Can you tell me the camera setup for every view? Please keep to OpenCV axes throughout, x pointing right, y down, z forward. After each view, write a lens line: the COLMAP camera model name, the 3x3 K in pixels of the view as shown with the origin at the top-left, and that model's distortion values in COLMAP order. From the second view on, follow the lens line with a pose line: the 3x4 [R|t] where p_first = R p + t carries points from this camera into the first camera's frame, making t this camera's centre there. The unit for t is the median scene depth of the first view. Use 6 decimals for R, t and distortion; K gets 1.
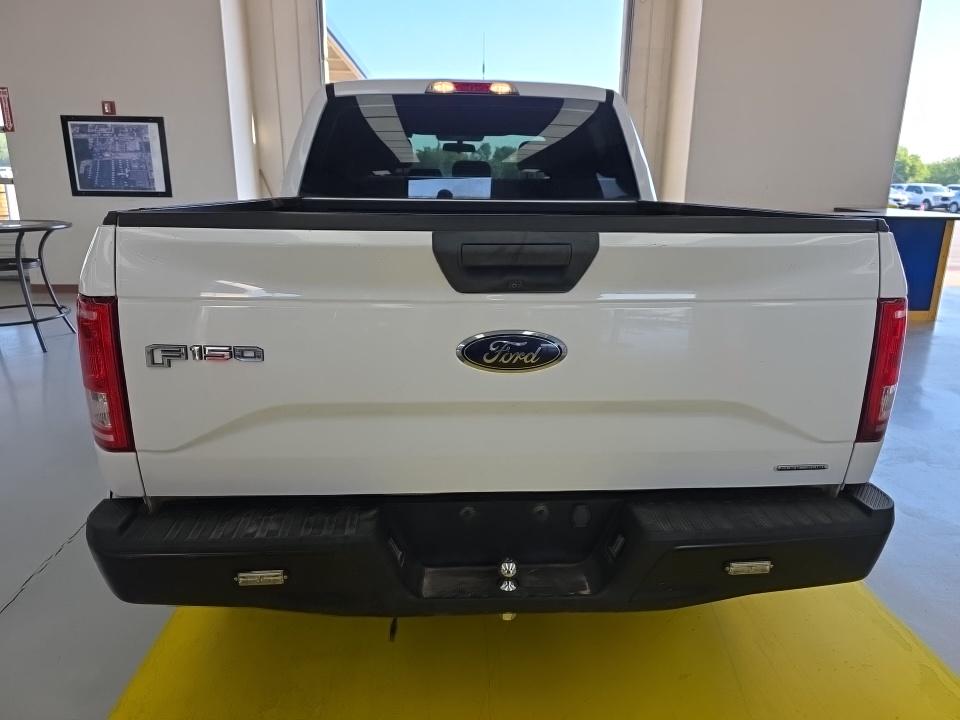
lens RADIAL K [[652.8, 0, 480.0], [0, 652.8, 360.0], [0, 0, 1]] dist [-0.001419, -0.002758]
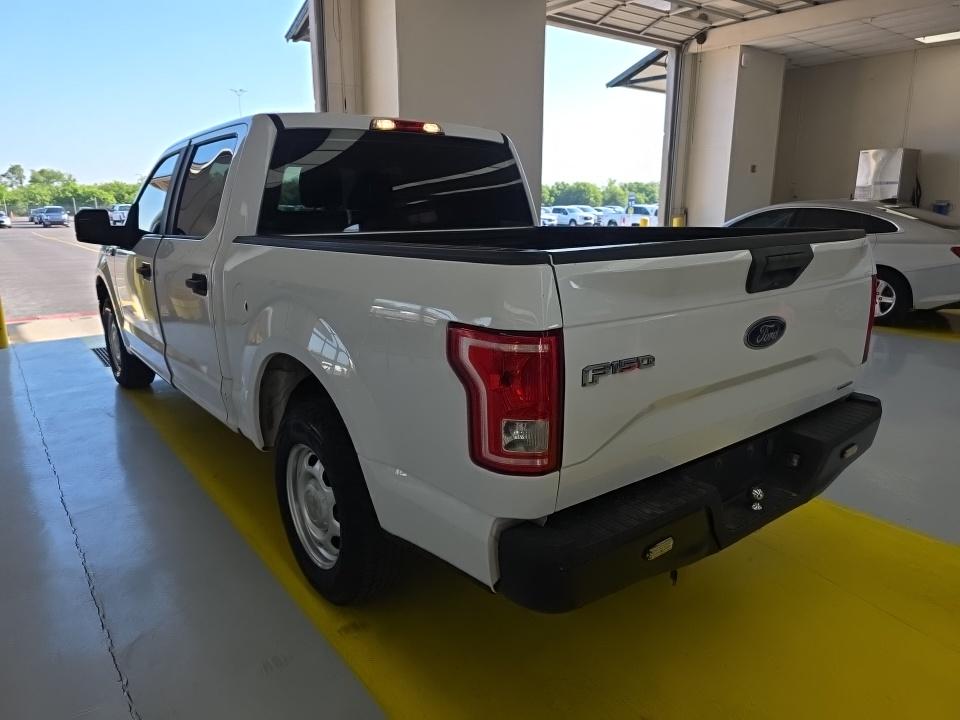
lens RADIAL K [[656.5, 0, 478.6], [0, 656.5, 371.7], [0, 0, 1]] dist [0.049620, -0.001461]
pose [[0.819755, -0.158889, 0.550233, -1.144076], [0.172966, 0.984568, 0.026620, -0.068579], [-0.545971, 0.073350, 0.834587, 0.143360]]
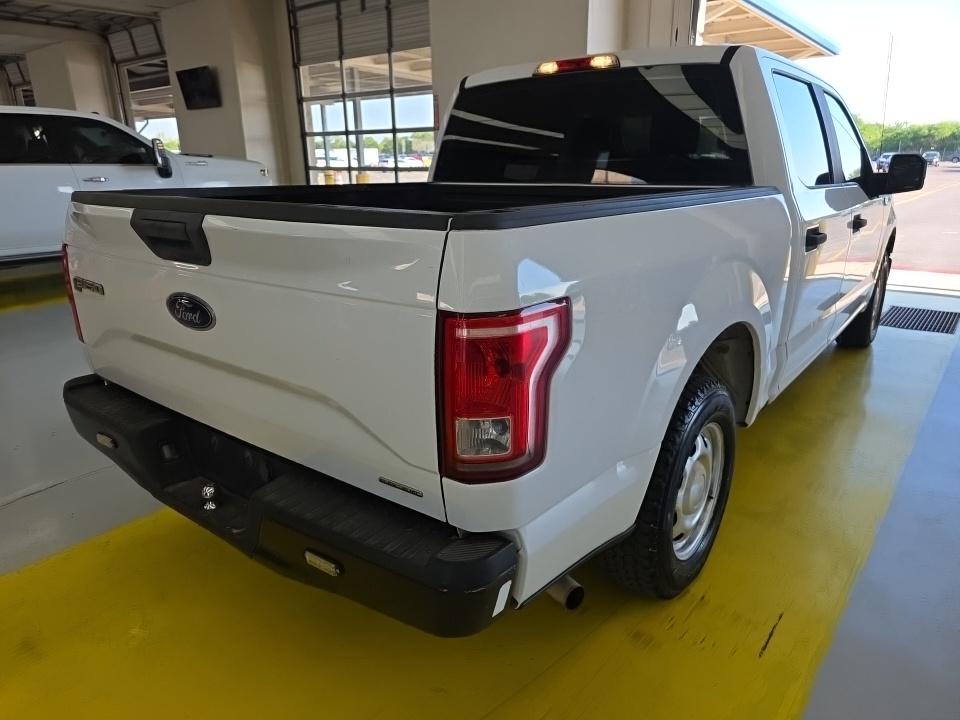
lens RADIAL K [[637.6, 0, 479.4], [0, 637.6, 390.6], [0, 0, 1]] dist [0.022589, -0.000647]
pose [[0.749301, 0.205696, -0.629474, 1.136553], [-0.162146, 0.978590, 0.126766, -0.099507], [0.642072, 0.007081, 0.766611, 0.399628]]
